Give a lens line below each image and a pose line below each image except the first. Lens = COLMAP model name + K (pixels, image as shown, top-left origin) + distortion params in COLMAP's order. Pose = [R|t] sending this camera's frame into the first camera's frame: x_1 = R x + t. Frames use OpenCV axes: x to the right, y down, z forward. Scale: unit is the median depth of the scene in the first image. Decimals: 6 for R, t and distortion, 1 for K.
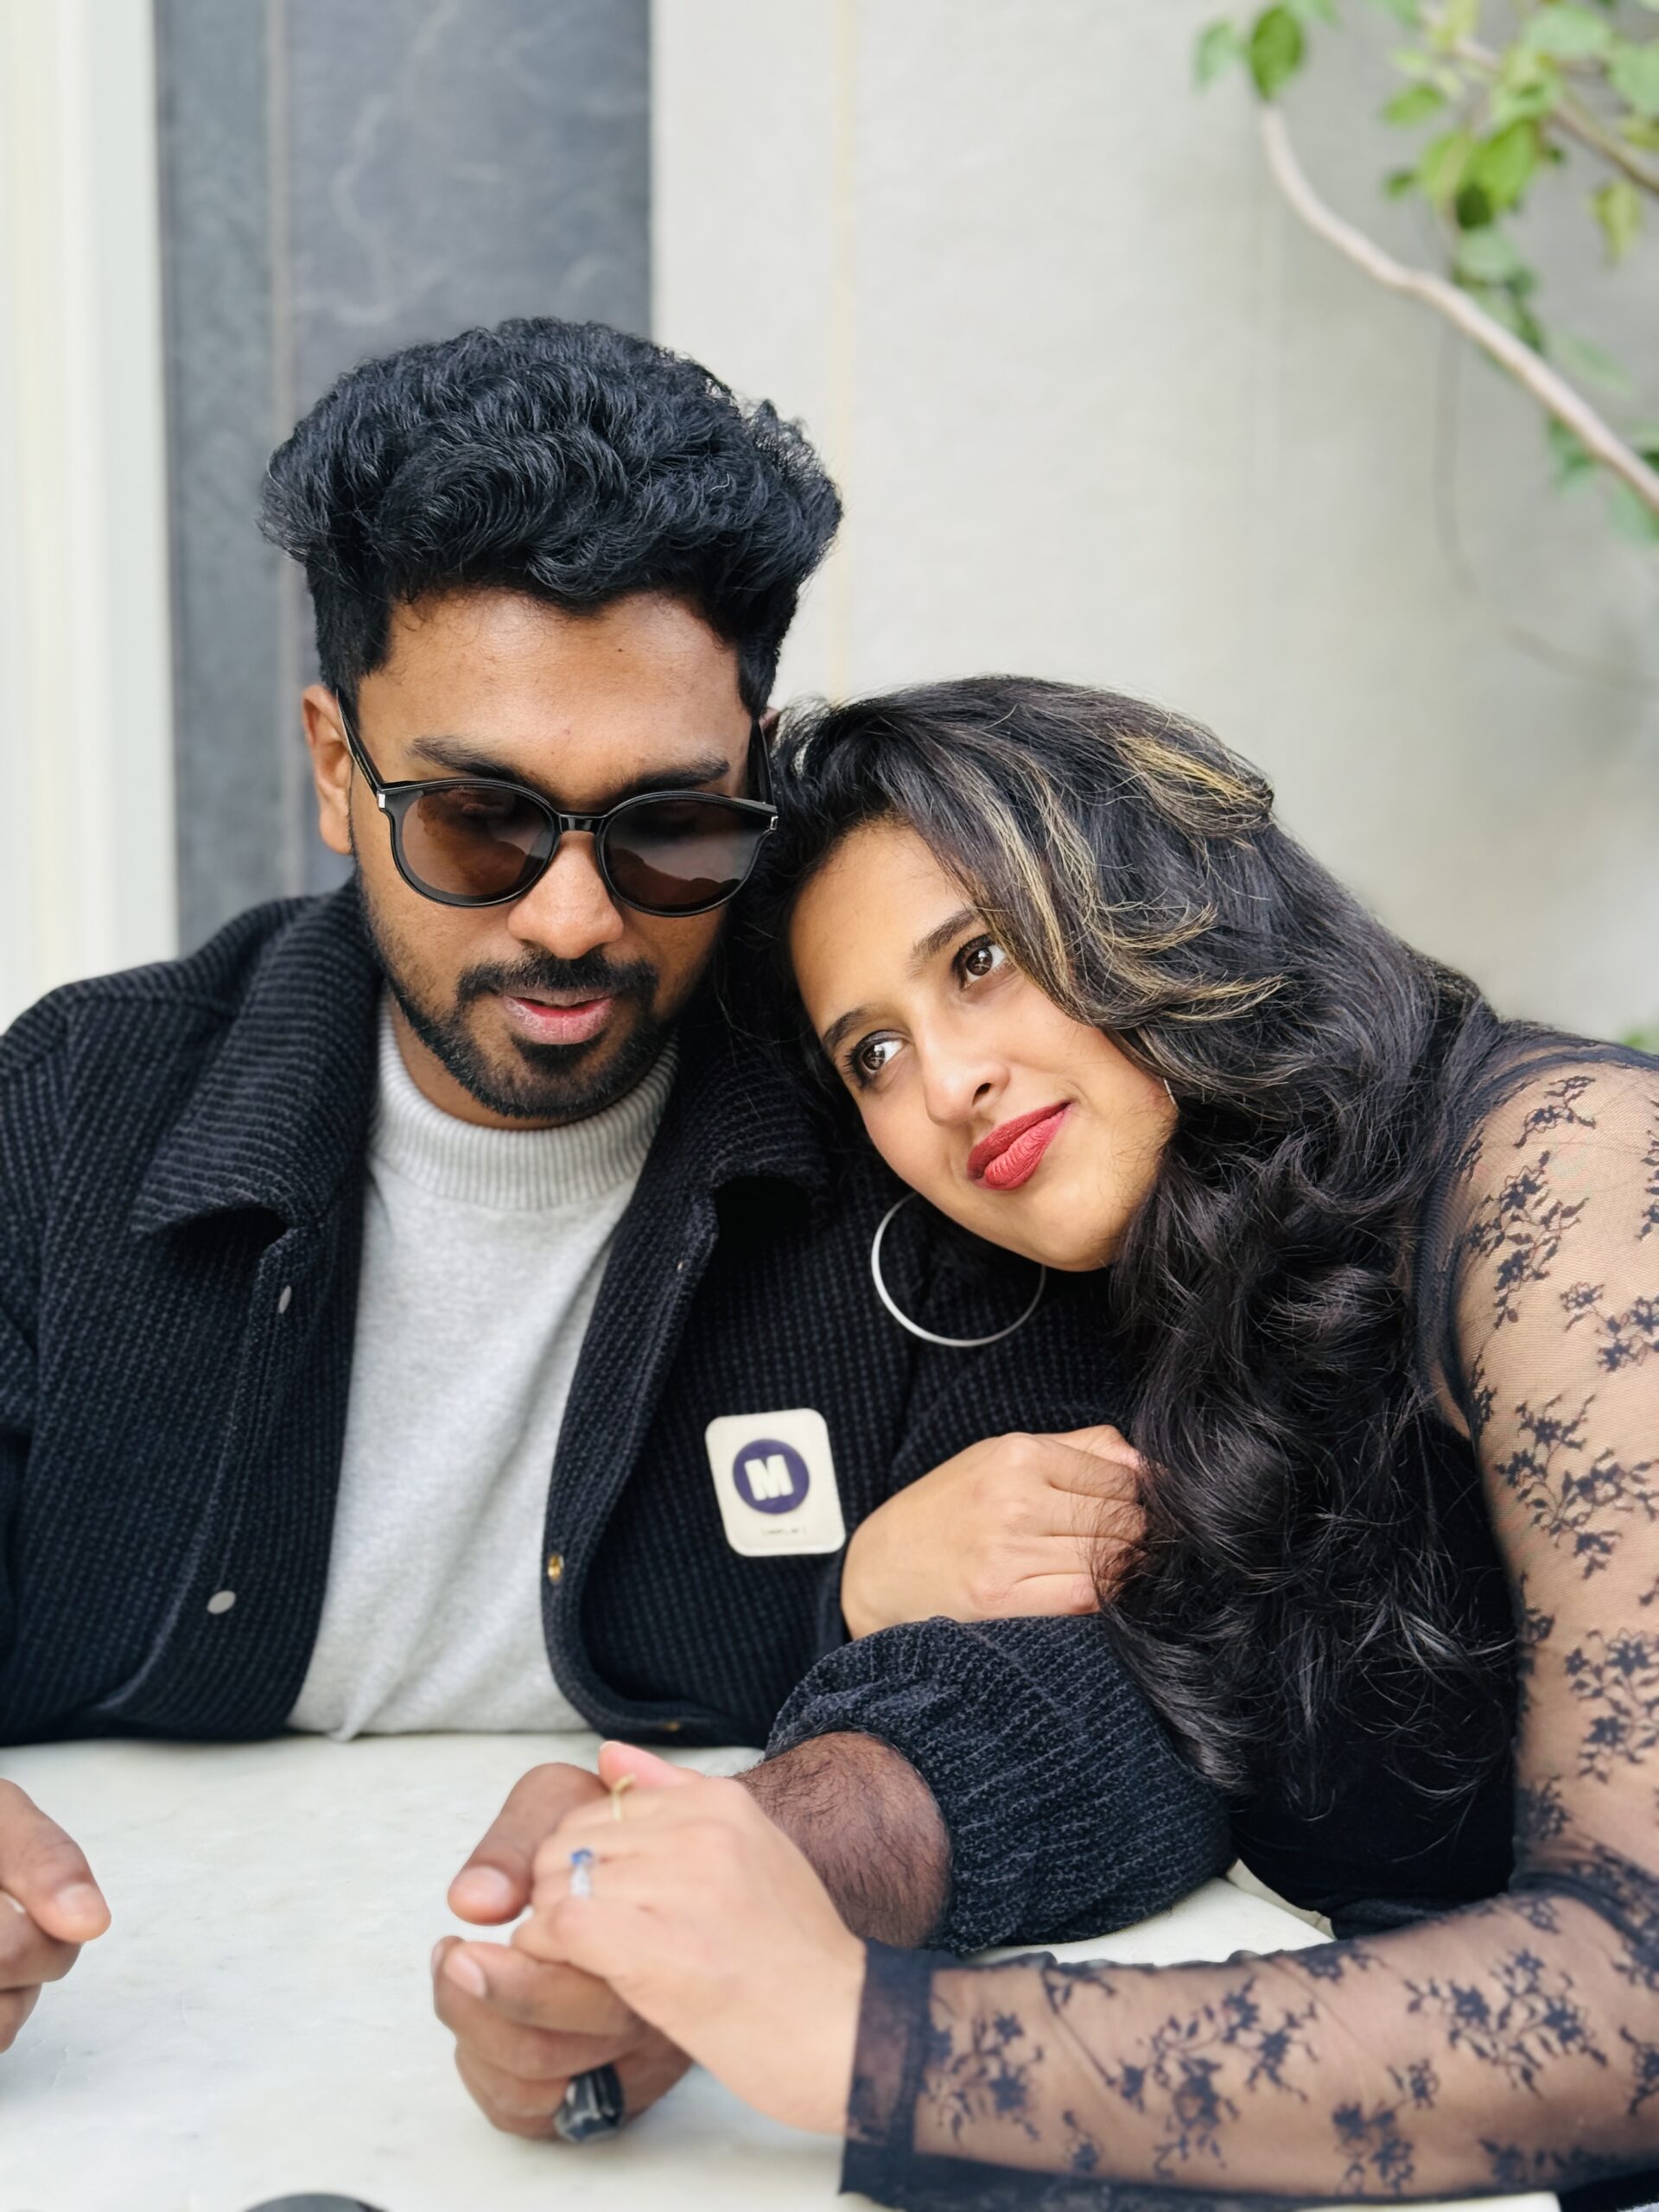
lens RADIAL K [[3187.5, 0, 822.0], [0, 3187.5, 1104.3], [0, 0, 1]] dist [0.069265, 0.000000]
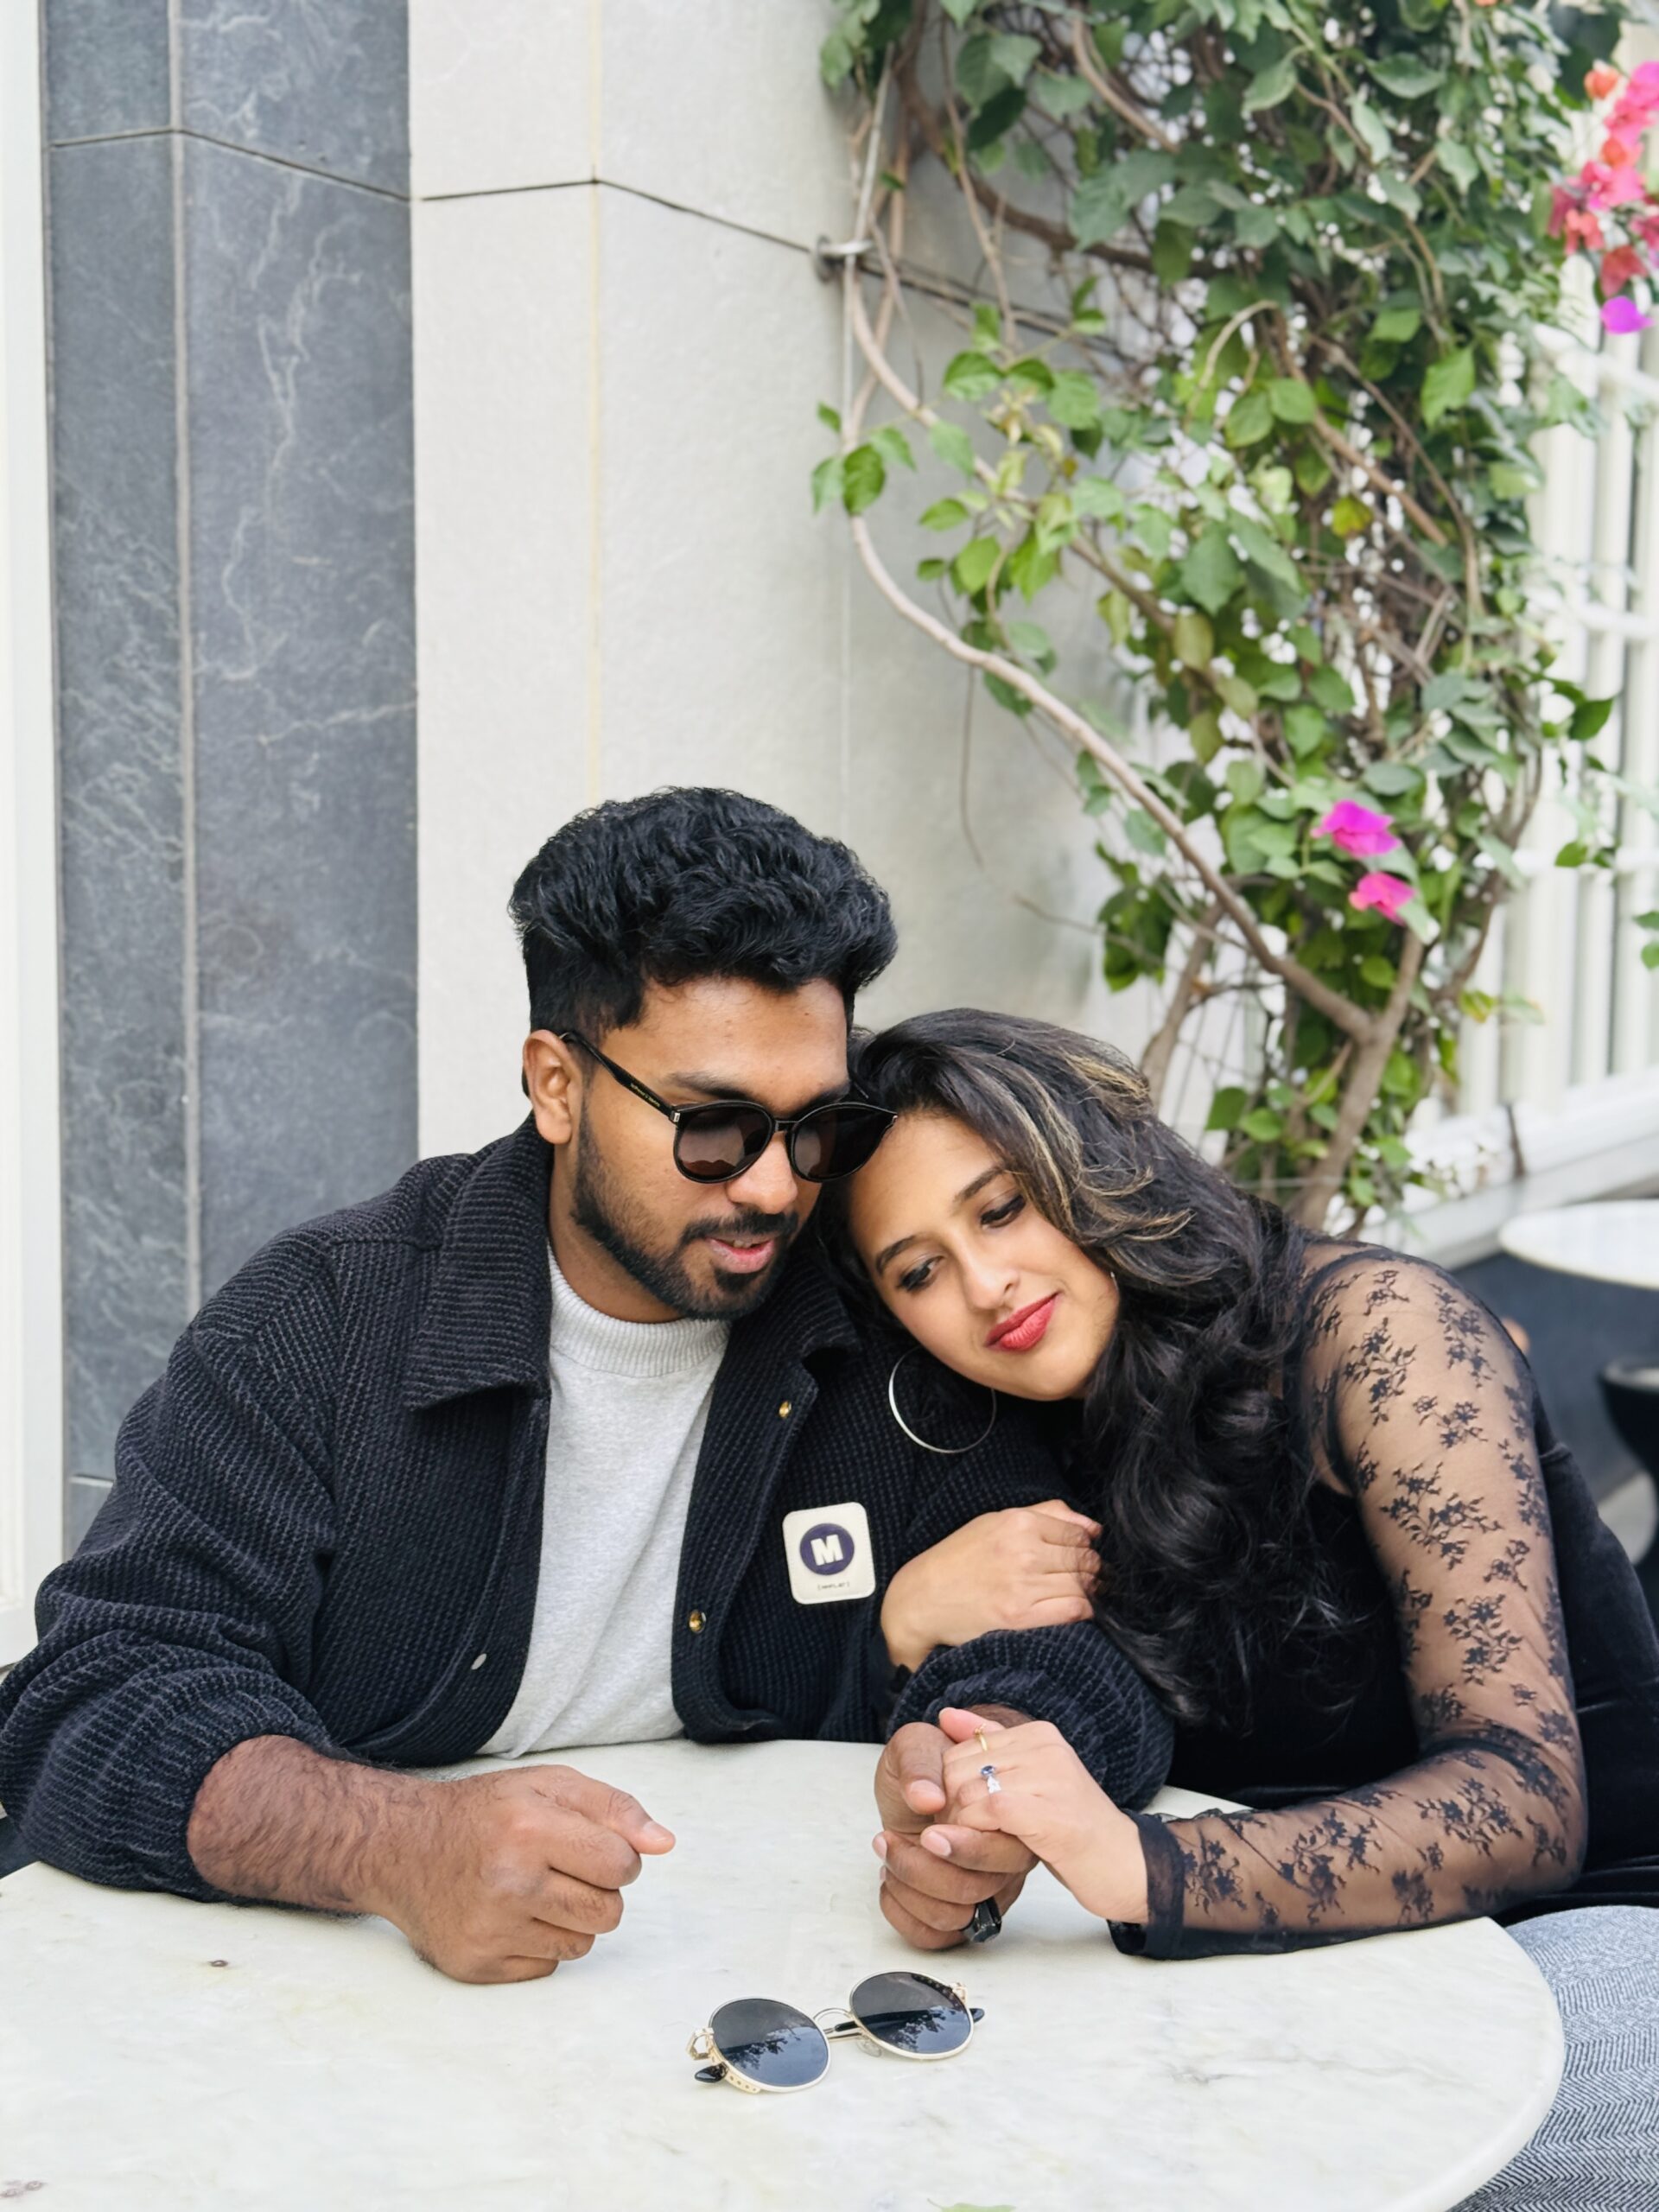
lens RADIAL K [[3187.5, 0, 830.5], [0, 3187.5, 1103.8], [0, 0, 1]] dist [0.069265, 0.000000]
pose [[0.947635, -0.022004, 0.318597, -0.523728], [0.029859, 0.999358, -0.019792, -0.065806], [-0.317957, 0.028268, 0.947684, -0.446645]]
